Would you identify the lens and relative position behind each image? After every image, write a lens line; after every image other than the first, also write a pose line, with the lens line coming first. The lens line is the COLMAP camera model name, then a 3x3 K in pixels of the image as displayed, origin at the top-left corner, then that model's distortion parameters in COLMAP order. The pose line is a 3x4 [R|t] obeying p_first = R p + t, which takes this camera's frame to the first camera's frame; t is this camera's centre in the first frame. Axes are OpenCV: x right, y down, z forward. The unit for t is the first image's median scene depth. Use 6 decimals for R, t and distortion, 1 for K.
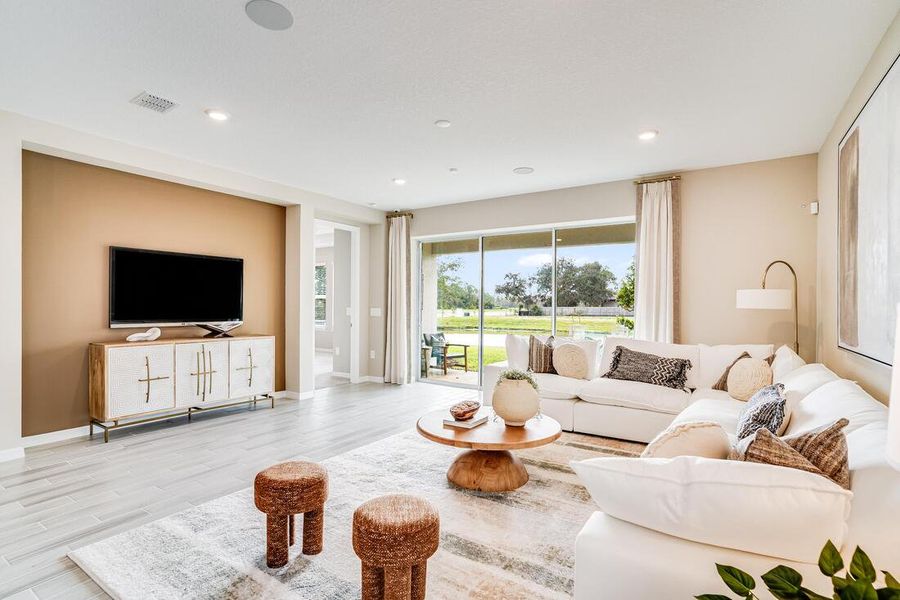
lens RADIAL K [[443.2, 0, 457.6], [0, 443.2, 303.0], [0, 0, 1]] dist [-0.051491, 0.021120]
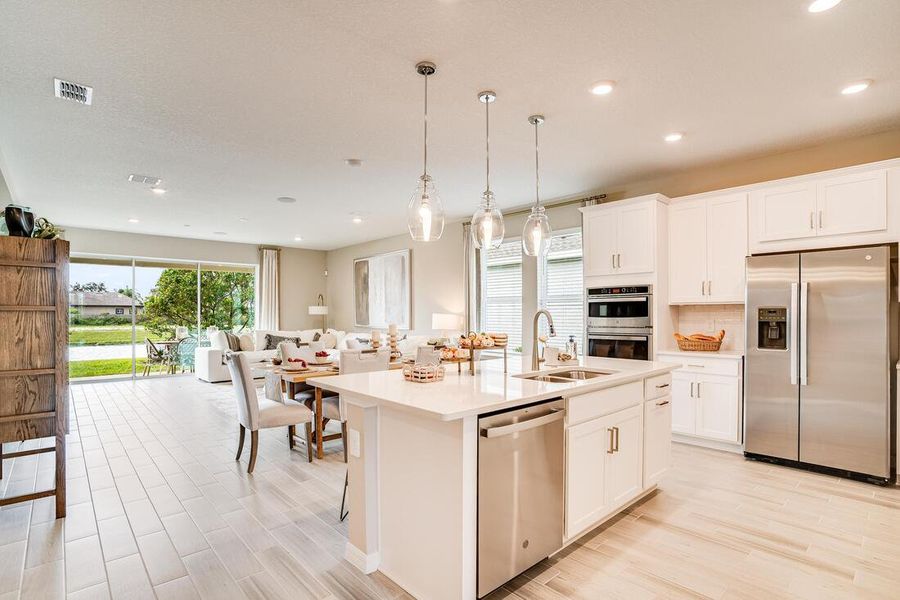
lens RADIAL K [[443.2, 0, 438.2], [0, 443.2, 315.4], [0, 0, 1]] dist [-0.051491, 0.021120]
pose [[0.273521, -0.012521, 0.961785, -1.246130], [-0.002386, 0.999903, 0.013696, -0.012947], [-0.961863, -0.006042, 0.273464, -0.256764]]
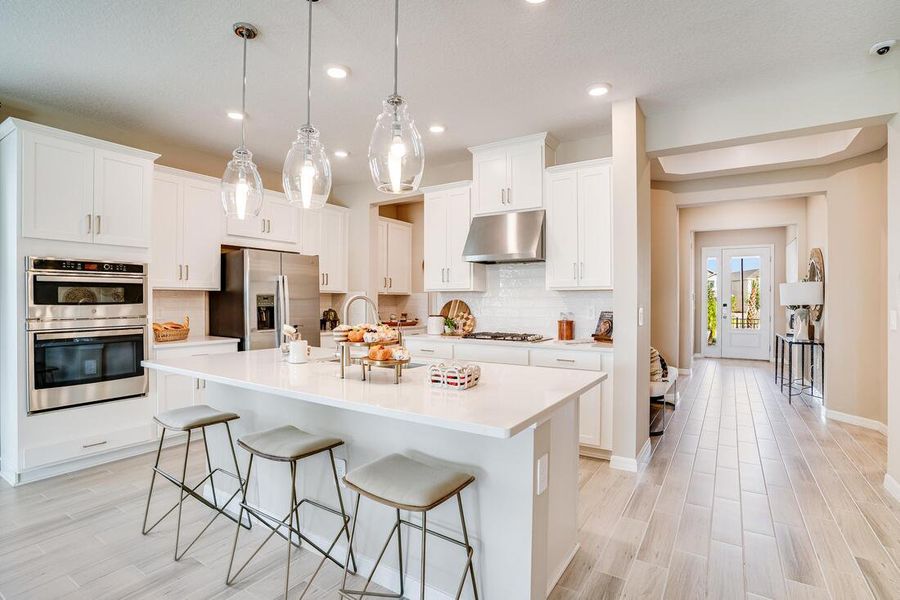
lens RADIAL K [[443.2, 0, 453.2], [0, 443.2, 301.7], [0, 0, 1]] dist [-0.051491, 0.021120]
pose [[-0.999955, -0.009355, -0.001596, -0.765968], [-0.009352, 0.999954, -0.001997, -0.005494], [0.001615, -0.001982, -0.999997, 0.272652]]
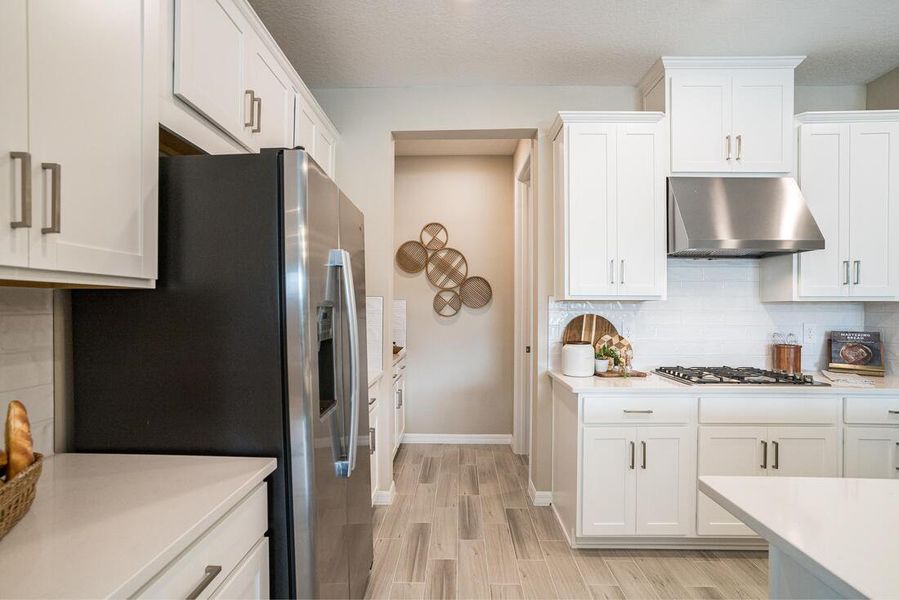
lens RADIAL K [[442.7, 0, 443.1], [0, 442.7, 305.6], [0, 0, 1]] dist [-0.051491, 0.021120]
pose [[-0.860336, -0.013069, -0.509559, -0.315318], [-0.007255, 0.999884, -0.013395, -0.013701], [0.509675, -0.007827, -0.860331, -0.306993]]
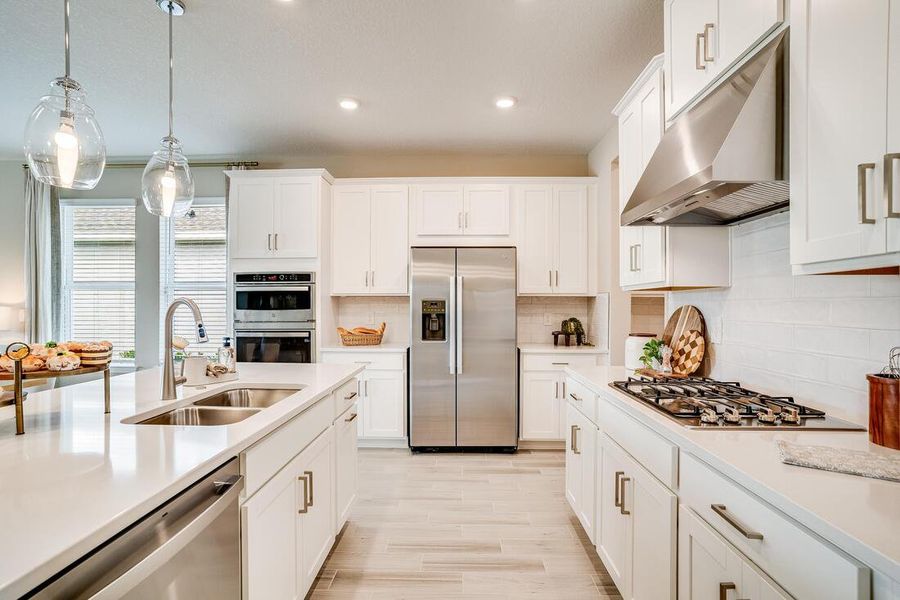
lens RADIAL K [[443.2, 0, 455.1], [0, 443.2, 306.7], [0, 0, 1]] dist [-0.051491, 0.021120]
pose [[-0.523934, -0.009601, 0.851705, -1.056011], [-0.010756, 0.999931, 0.004655, -0.009727], [-0.851691, -0.006722, -0.524001, -0.232614]]
